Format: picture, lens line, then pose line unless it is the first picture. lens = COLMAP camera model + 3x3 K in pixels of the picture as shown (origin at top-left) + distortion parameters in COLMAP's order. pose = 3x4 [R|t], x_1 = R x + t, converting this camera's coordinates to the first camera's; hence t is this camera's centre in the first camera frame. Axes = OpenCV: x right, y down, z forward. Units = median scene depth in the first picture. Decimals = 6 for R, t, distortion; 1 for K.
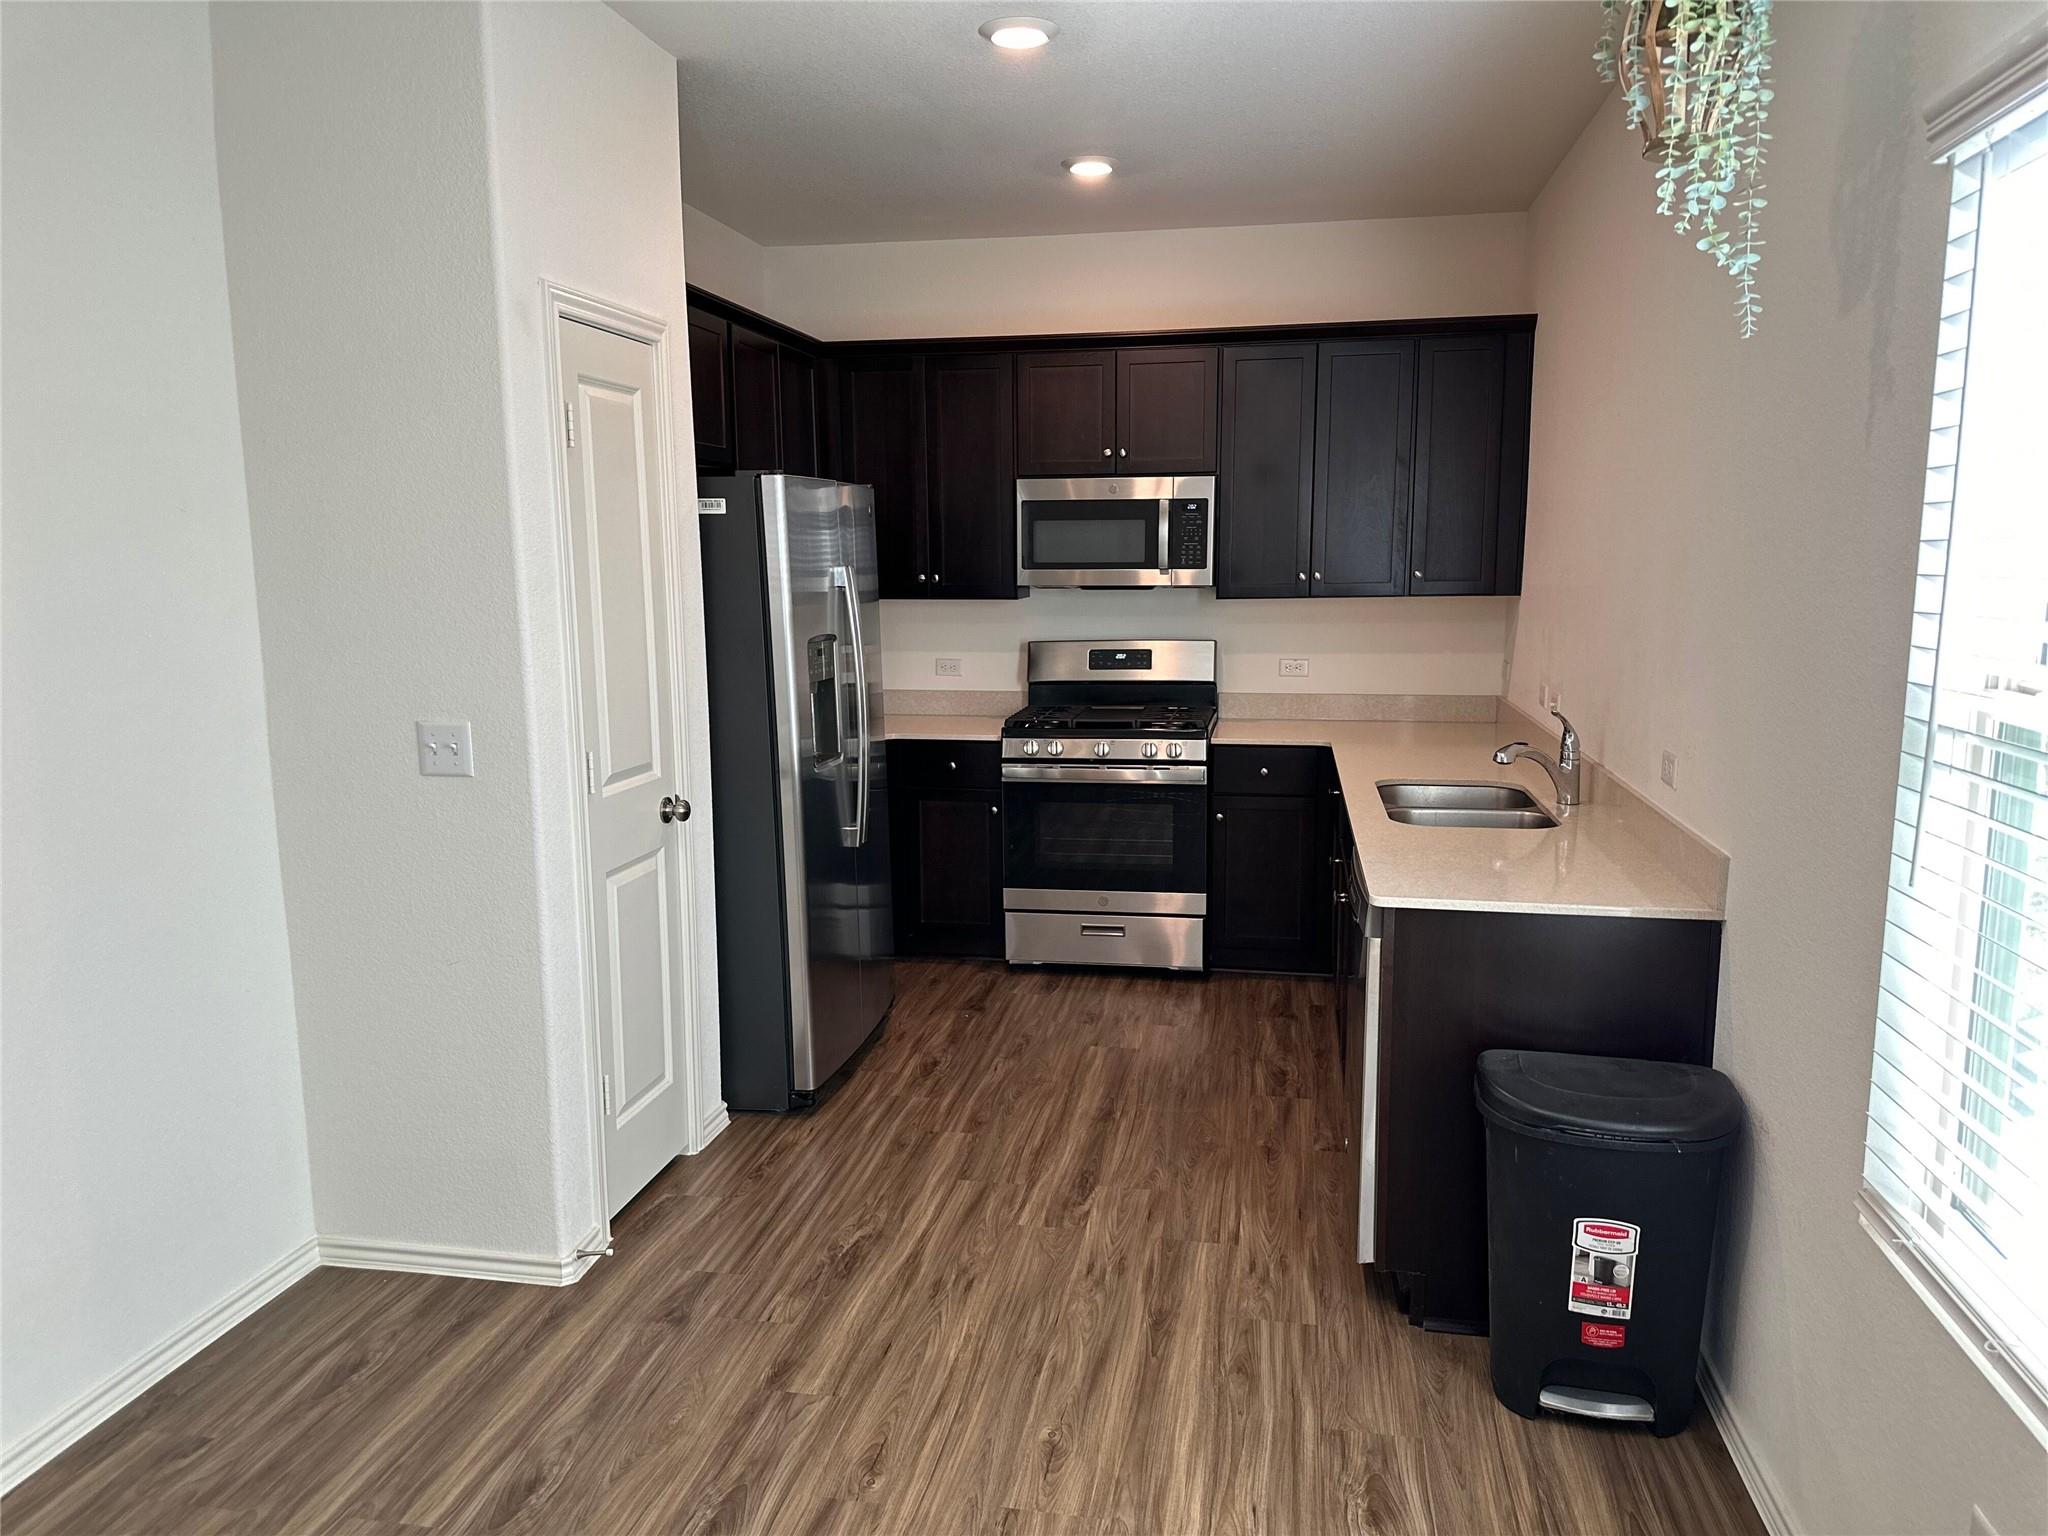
lens RADIAL K [[1426.8, 0, 1024.3], [0, 1426.8, 776.0], [0, 0, 1]] dist [0.068866, -0.093942]
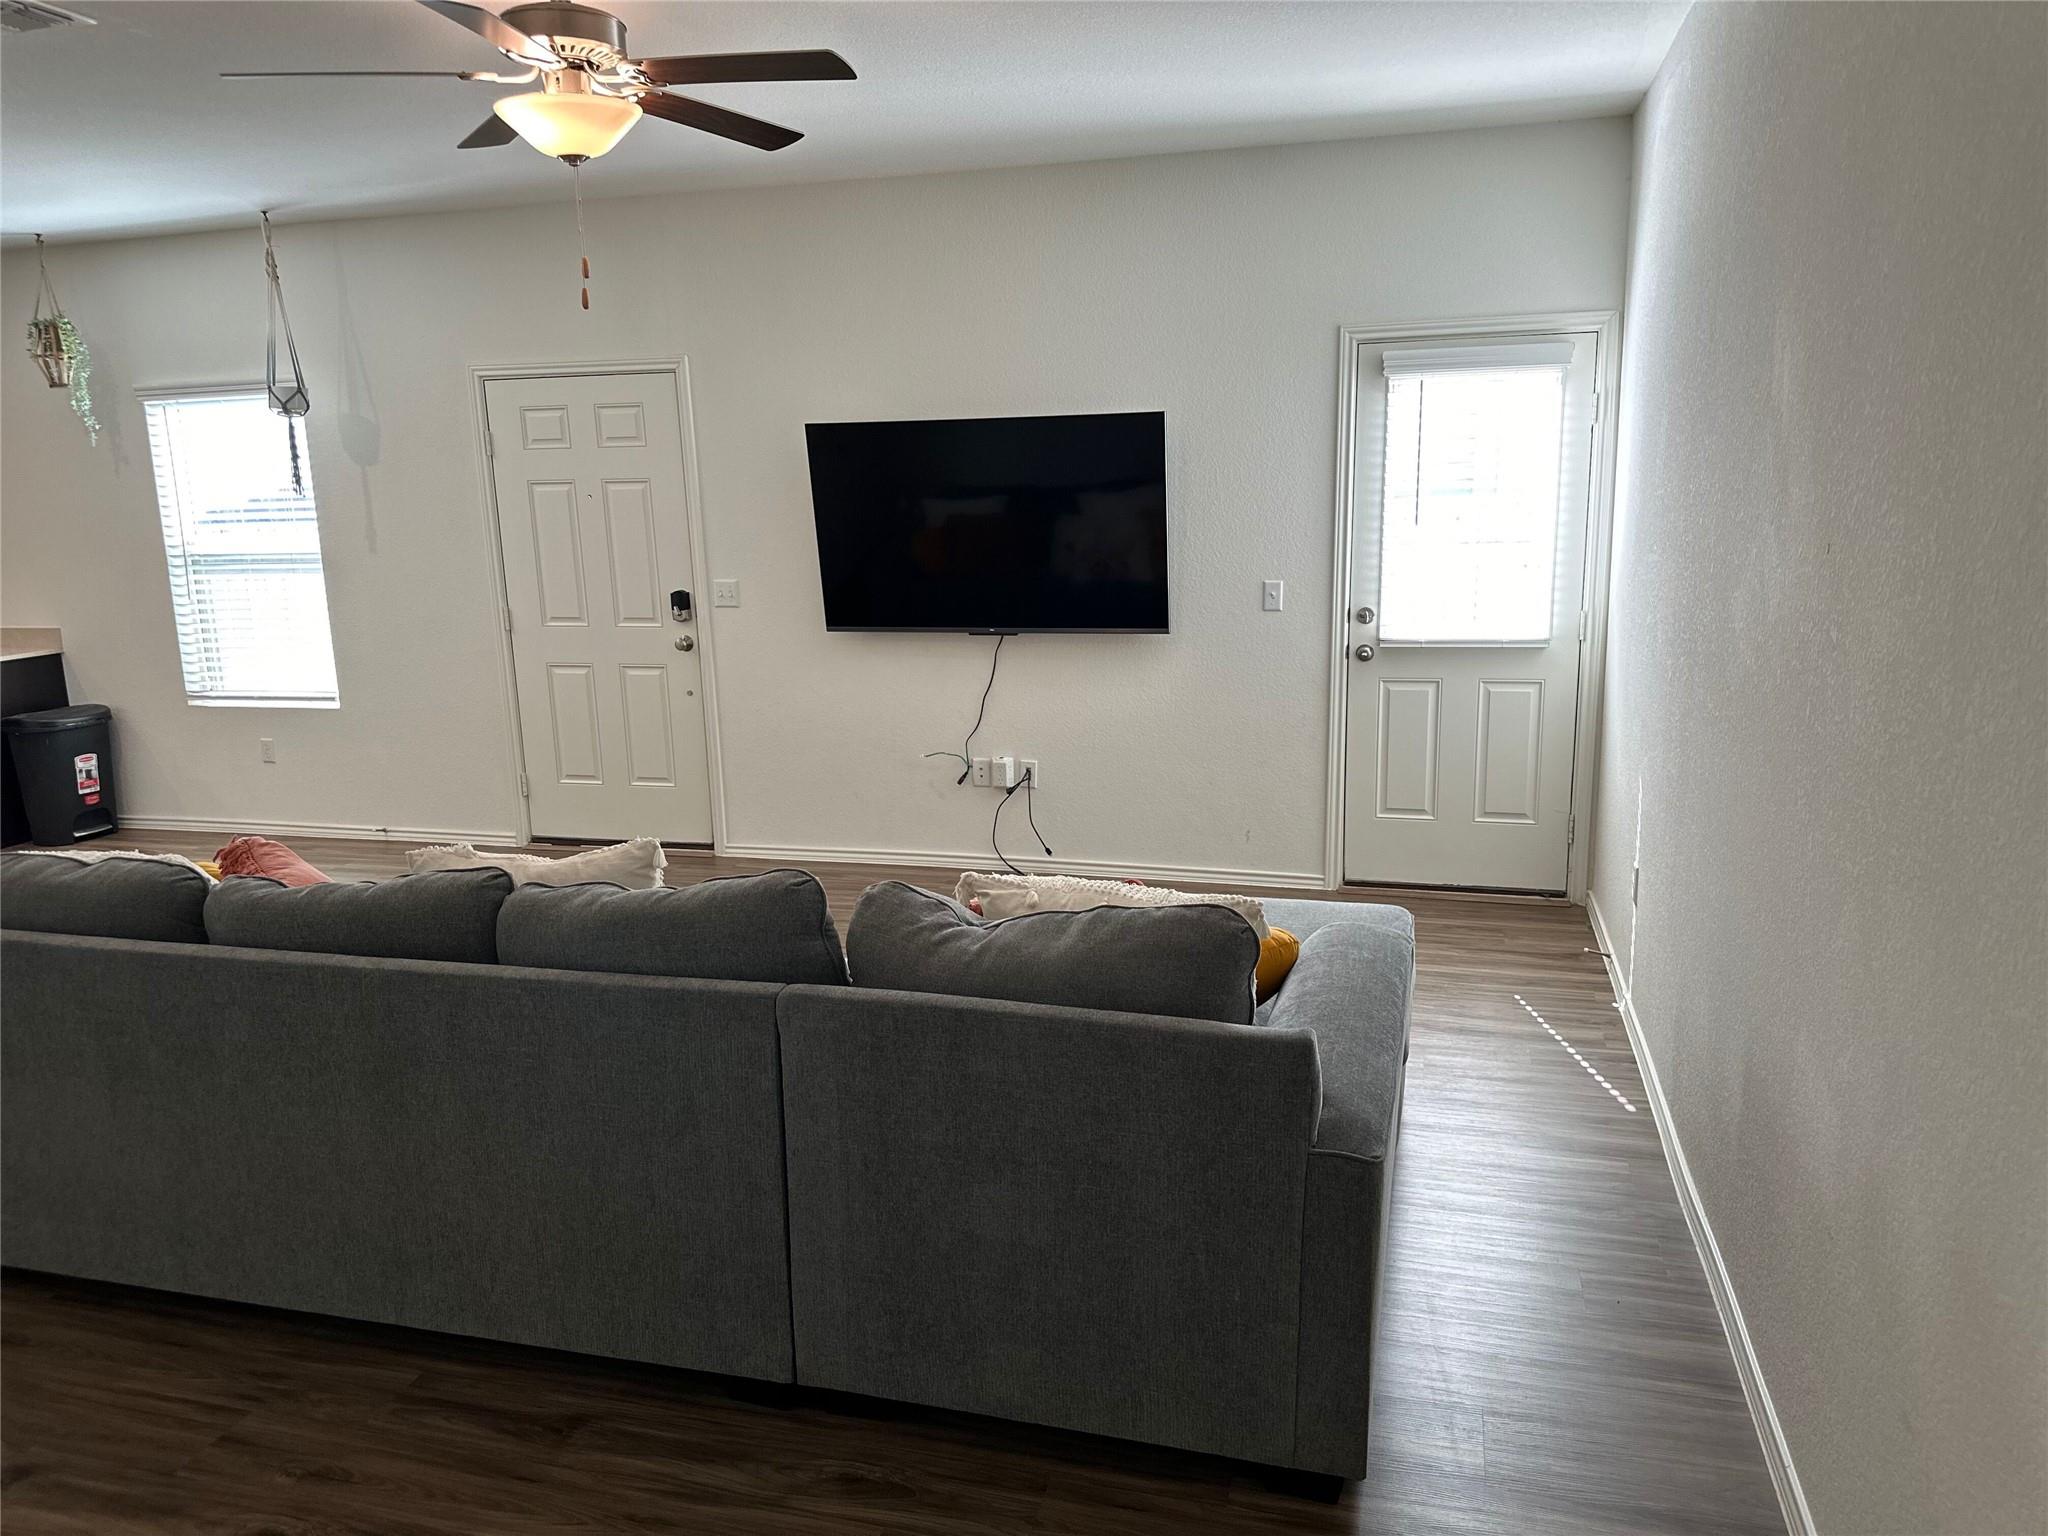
lens RADIAL K [[1437.8, 0, 1024.0], [0, 1437.8, 768.0], [0, 0, 1]] dist [0.088489, -0.090360]
pose [[0.104535, -0.199737, 0.974257, -2.113844], [0.181850, 0.966948, 0.178726, 0.154008], [-0.977754, 0.158485, 0.137402, -1.118658]]
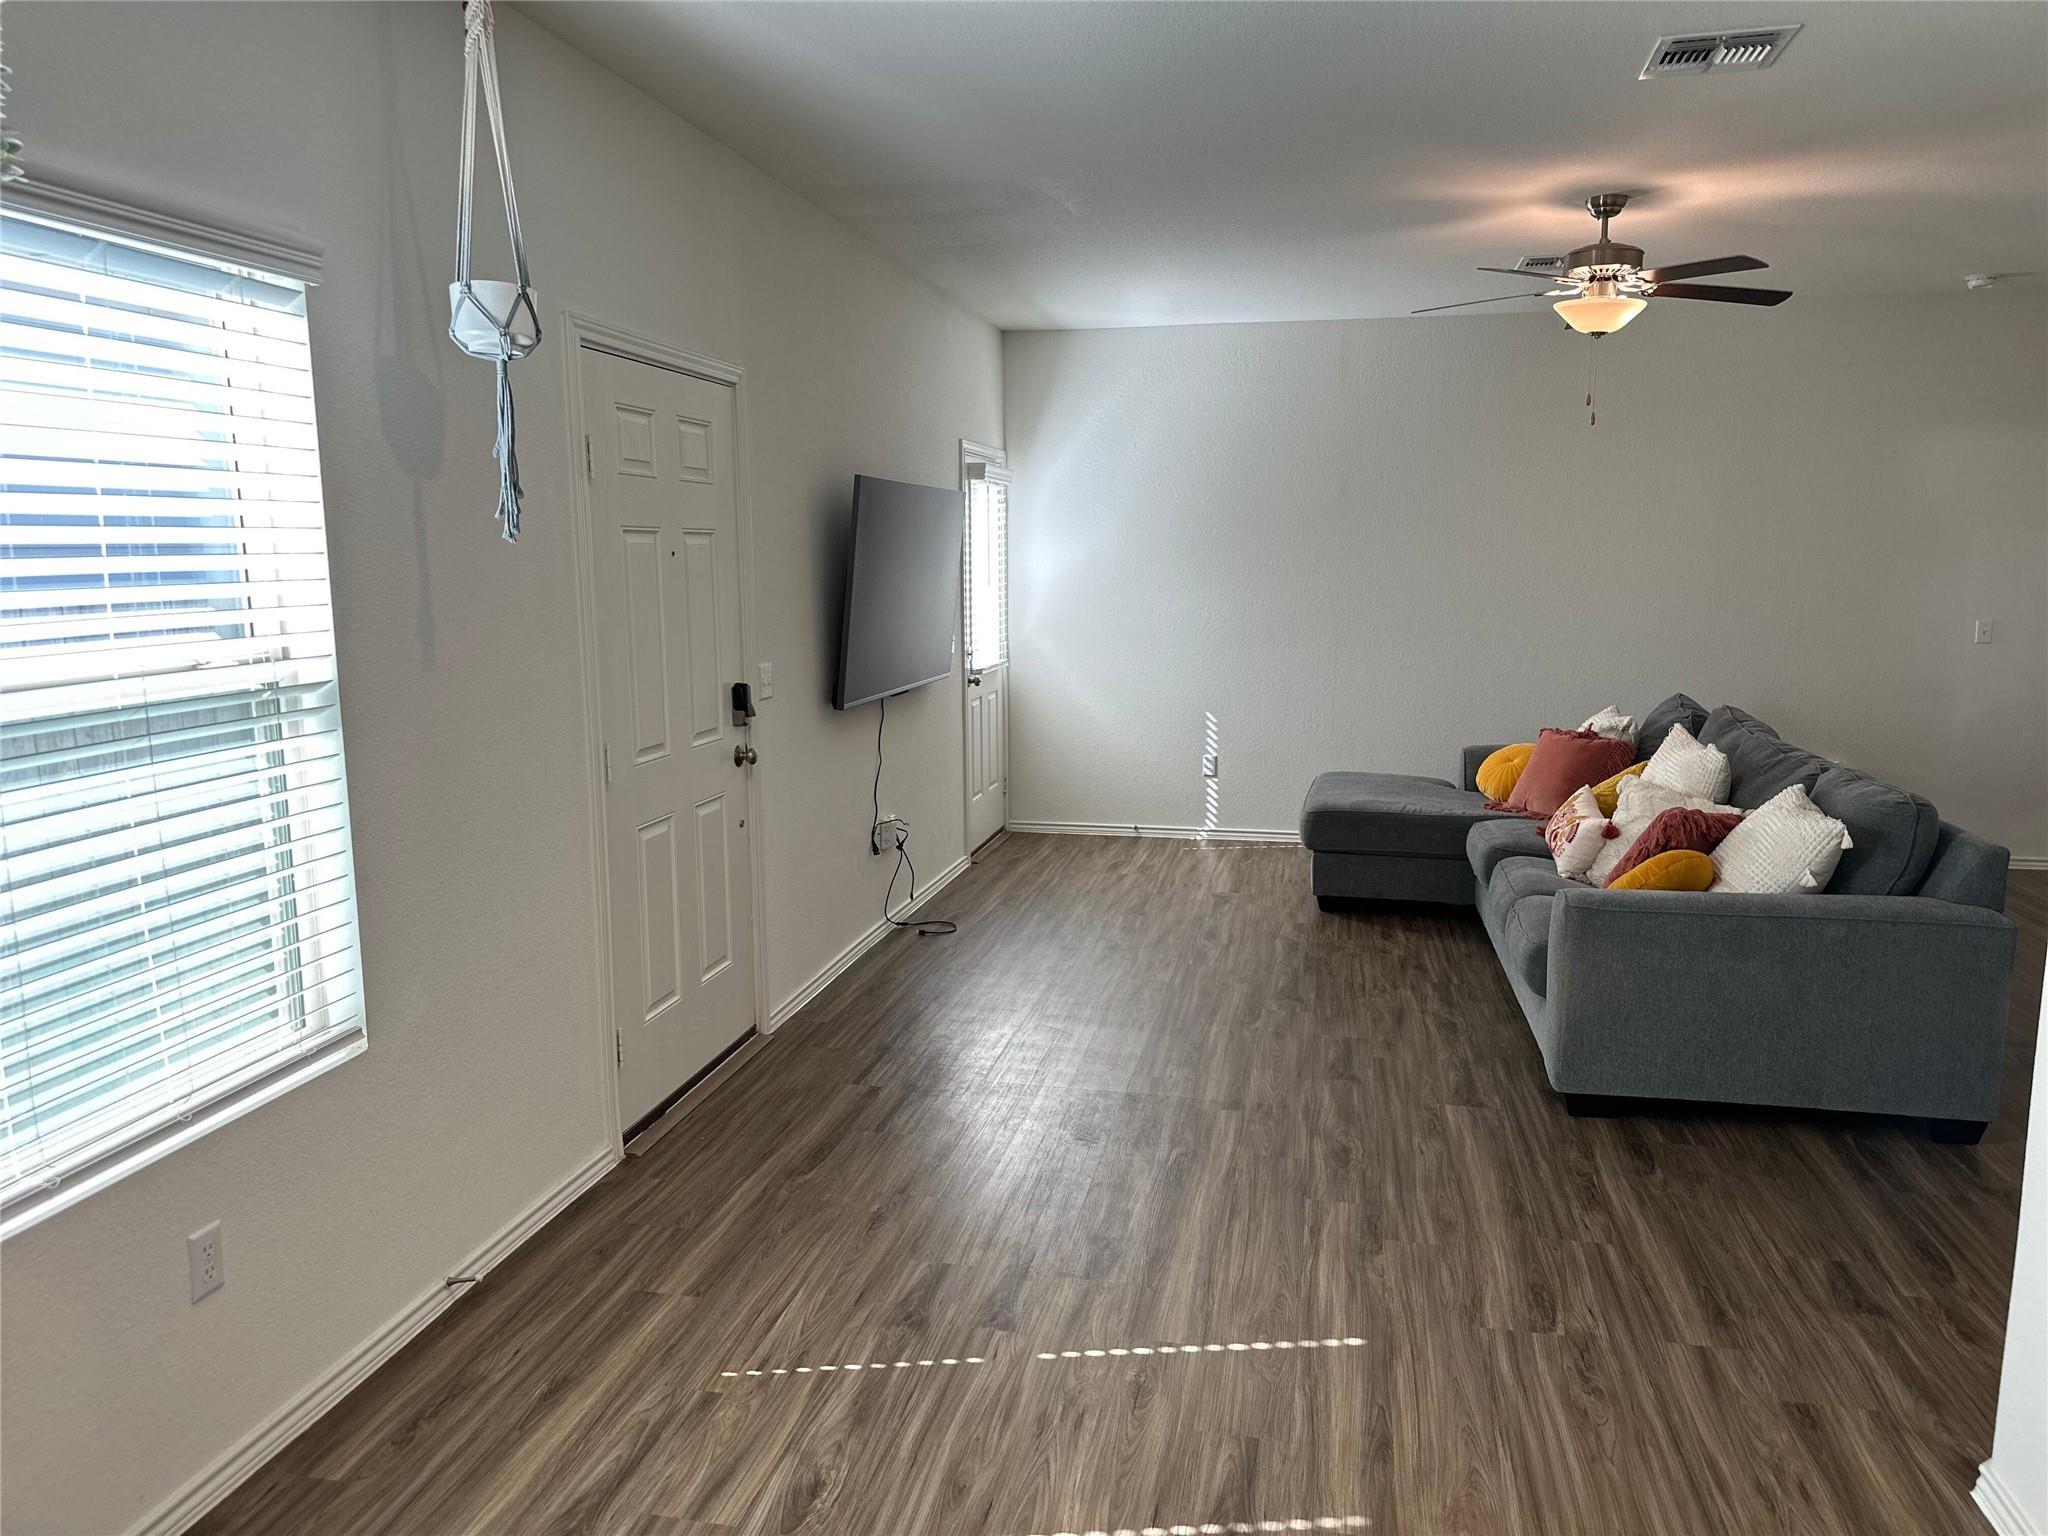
lens RADIAL K [[1426.8, 0, 1024.3], [0, 1426.8, 776.0], [0, 0, 1]] dist [0.068866, -0.093942]
pose [[-0.998903, 0.001604, 0.046807, -0.080782], [0.016035, 0.950727, 0.309615, -0.252017], [-0.044004, 0.310026, -0.949709, 1.535500]]
